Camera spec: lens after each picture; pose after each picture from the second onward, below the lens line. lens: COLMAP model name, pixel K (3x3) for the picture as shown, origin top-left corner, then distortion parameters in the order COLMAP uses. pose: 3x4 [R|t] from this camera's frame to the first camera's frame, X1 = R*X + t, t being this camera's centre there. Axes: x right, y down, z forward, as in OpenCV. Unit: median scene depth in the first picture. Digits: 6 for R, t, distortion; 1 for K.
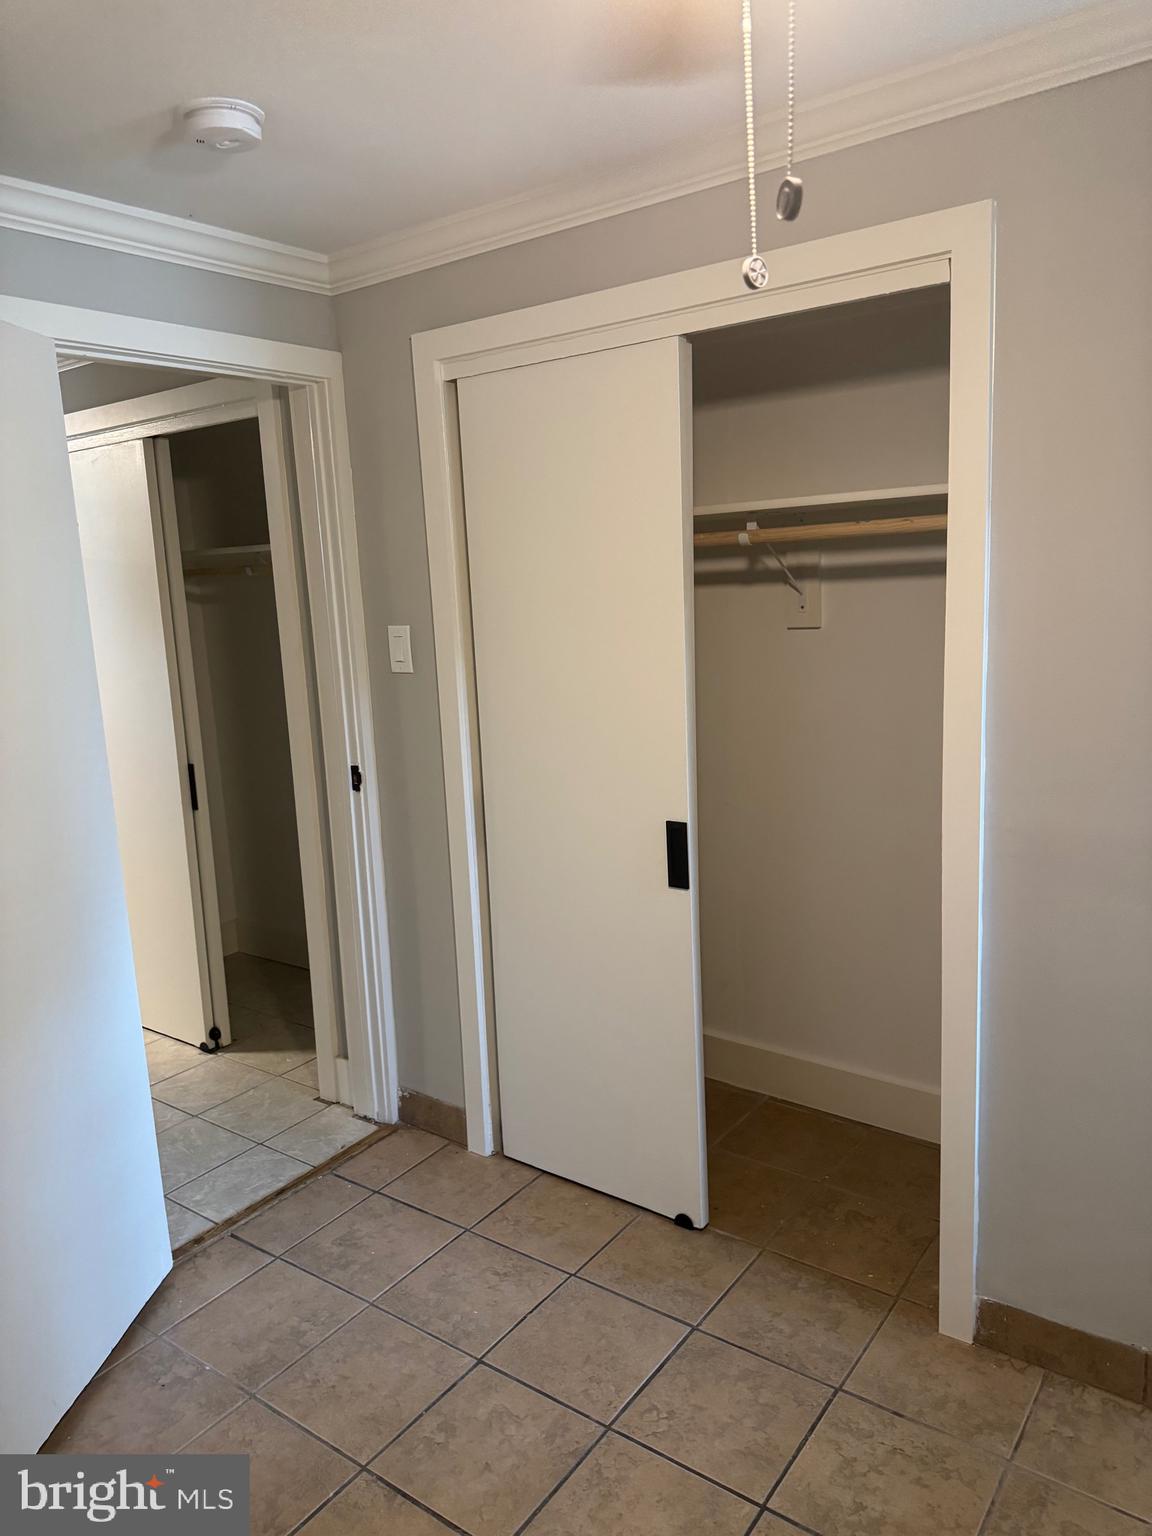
lens RADIAL K [[1095.3, 0, 576.0], [0, 1095.3, 768.0], [0, 0, 1]] dist [0.056578, -0.060792]
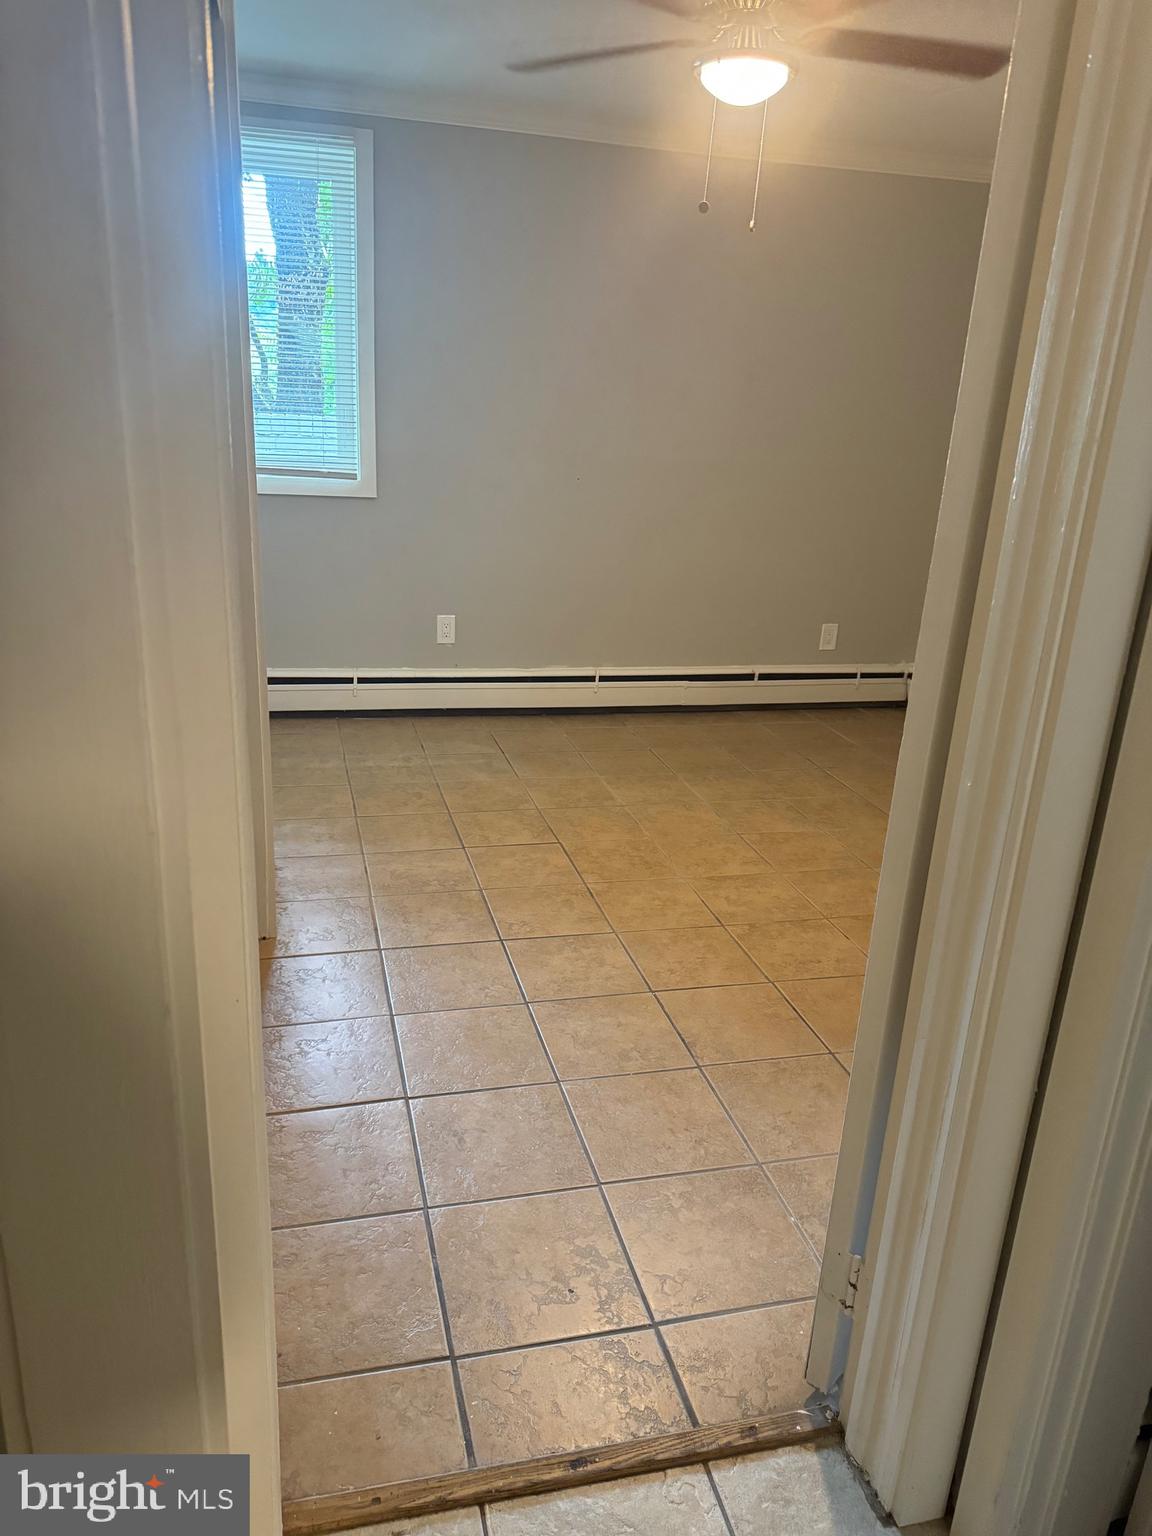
lens RADIAL K [[1072.6, 0, 576.0], [0, 1072.6, 768.0], [0, 0, 1]] dist [0.094978, -0.175156]
pose [[-0.776805, -0.195037, 0.598777, -0.704916], [0.104336, 0.897830, 0.427804, -0.172690], [-0.621037, 0.394794, -0.677090, 1.695883]]
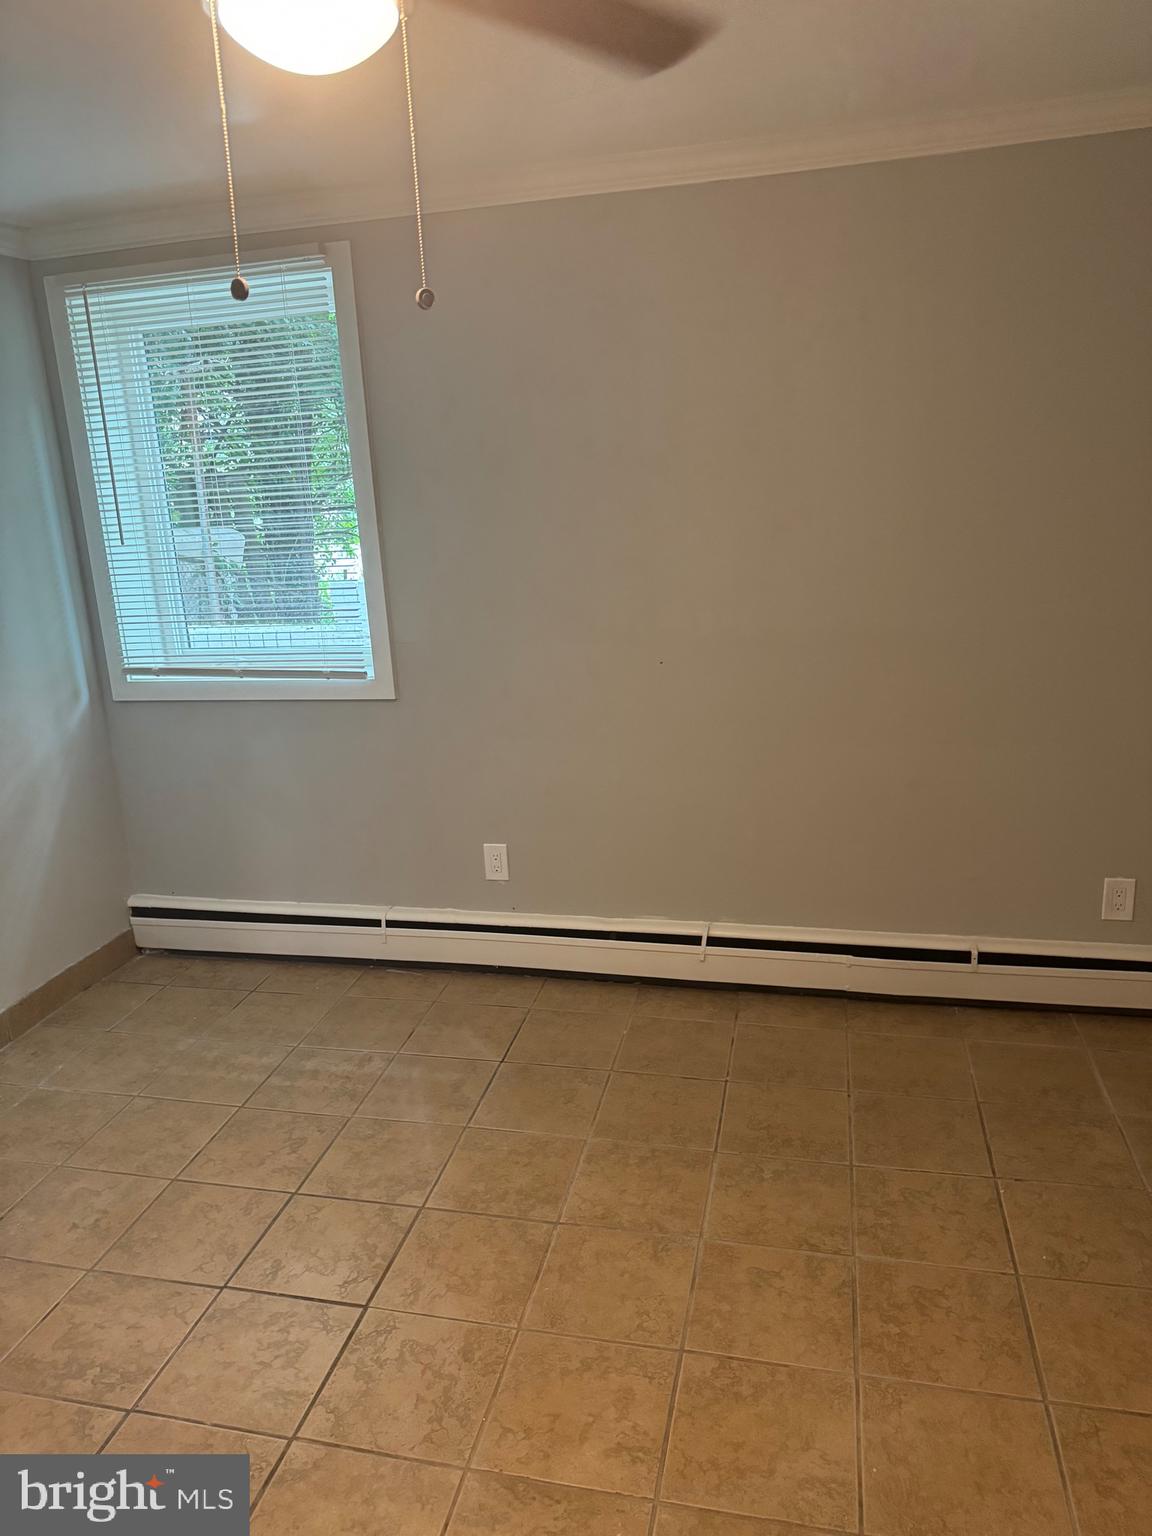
lens RADIAL K [[1072.6, 0, 576.0], [0, 1072.6, 768.0], [0, 0, 1]] dist [0.094978, -0.175156]
pose [[-0.386100, -0.174761, 0.905751, -0.633816], [0.239934, 0.929068, 0.281538, -0.078210], [-0.890707, 0.326022, -0.316782, 0.587306]]
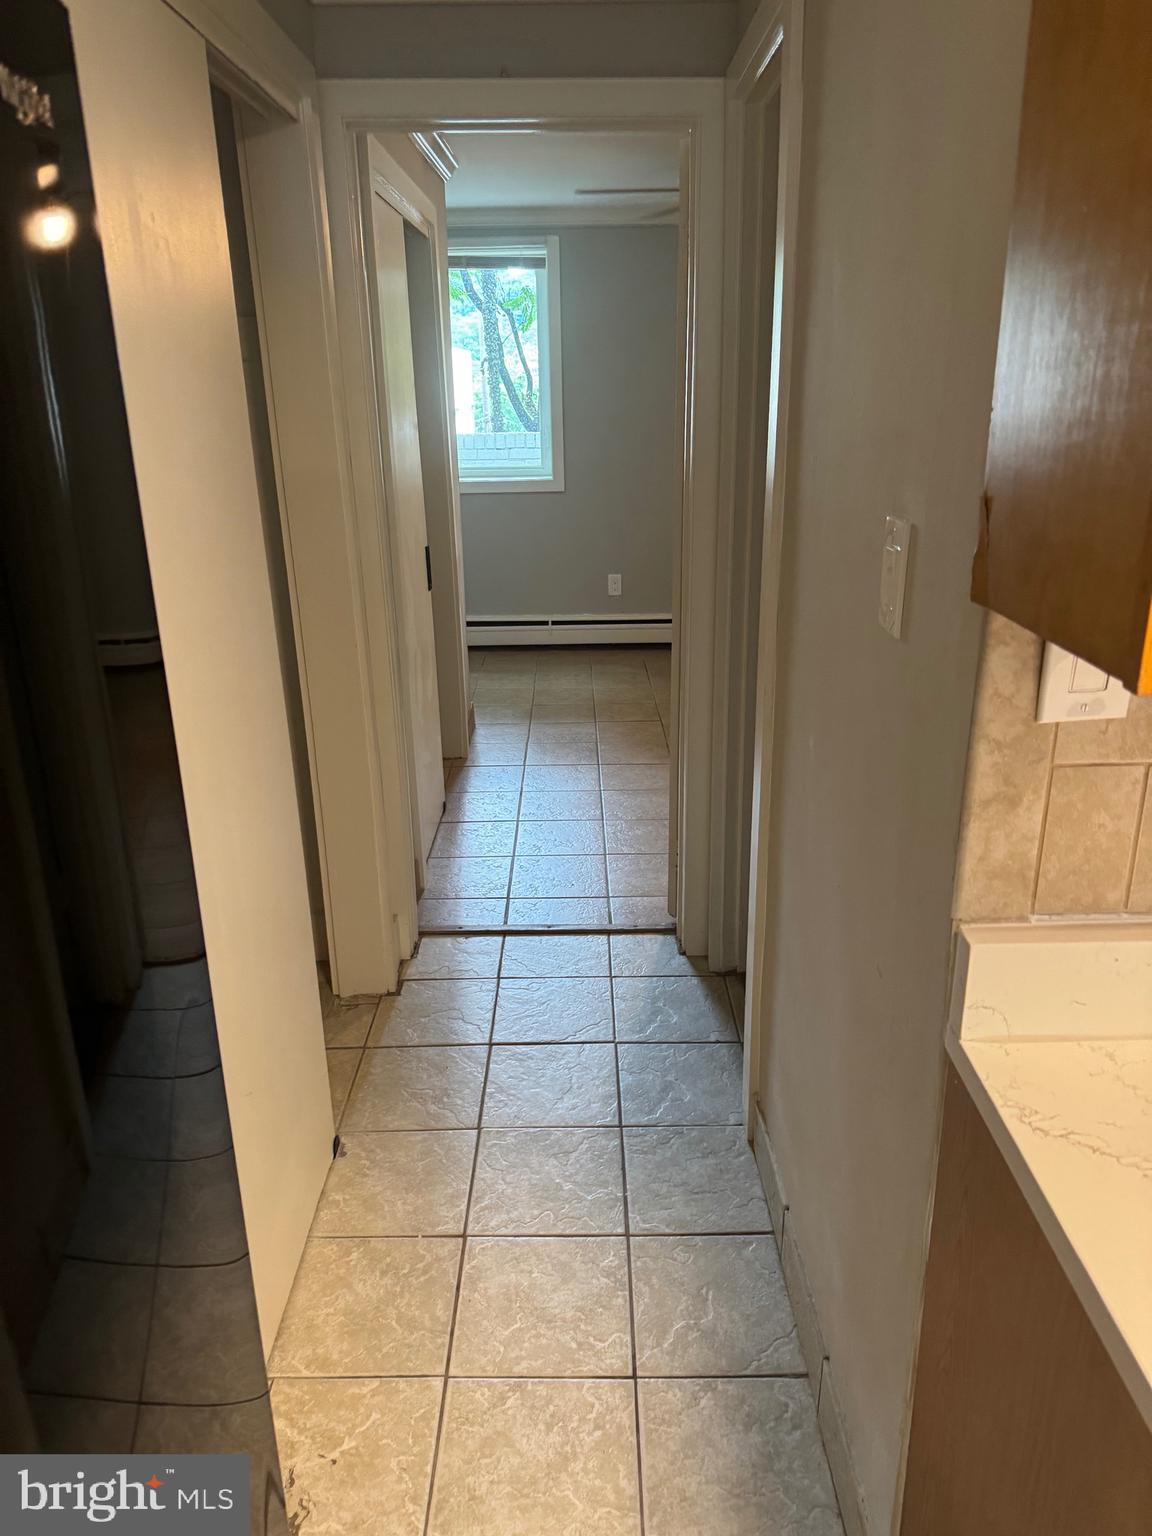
lens RADIAL K [[1095.3, 0, 576.0], [0, 1095.3, 768.0], [0, 0, 1]] dist [0.056578, -0.060792]
pose [[-0.592054, -0.210315, 0.777972, -1.579906], [0.197428, 0.898080, 0.393032, -0.283751], [-0.781342, 0.386290, -0.490189, 2.055283]]
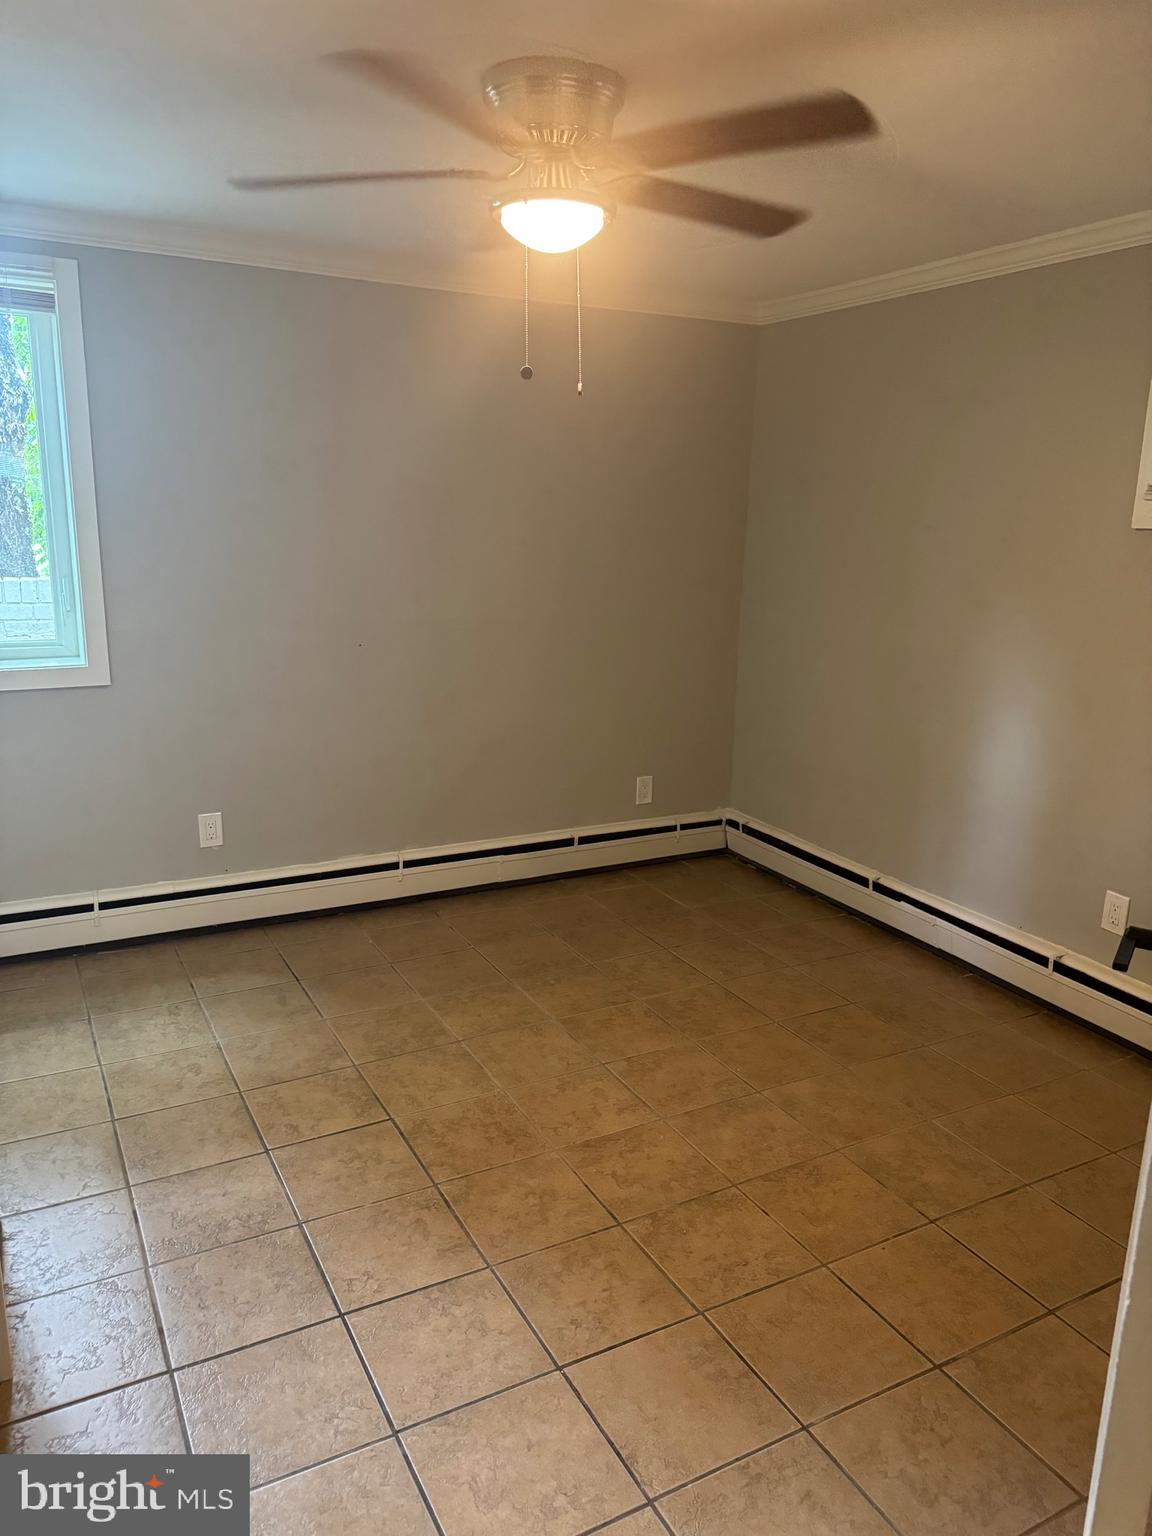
lens RADIAL K [[1066.8, 0, 610.6], [0, 1066.8, 765.0], [0, 0, 1]] dist [0.057893, -0.094774]
pose [[-0.914721, -0.072329, 0.397560, -0.448384], [0.089164, 0.923472, 0.373162, -0.234976], [-0.394125, 0.376787, -0.838270, 1.466145]]
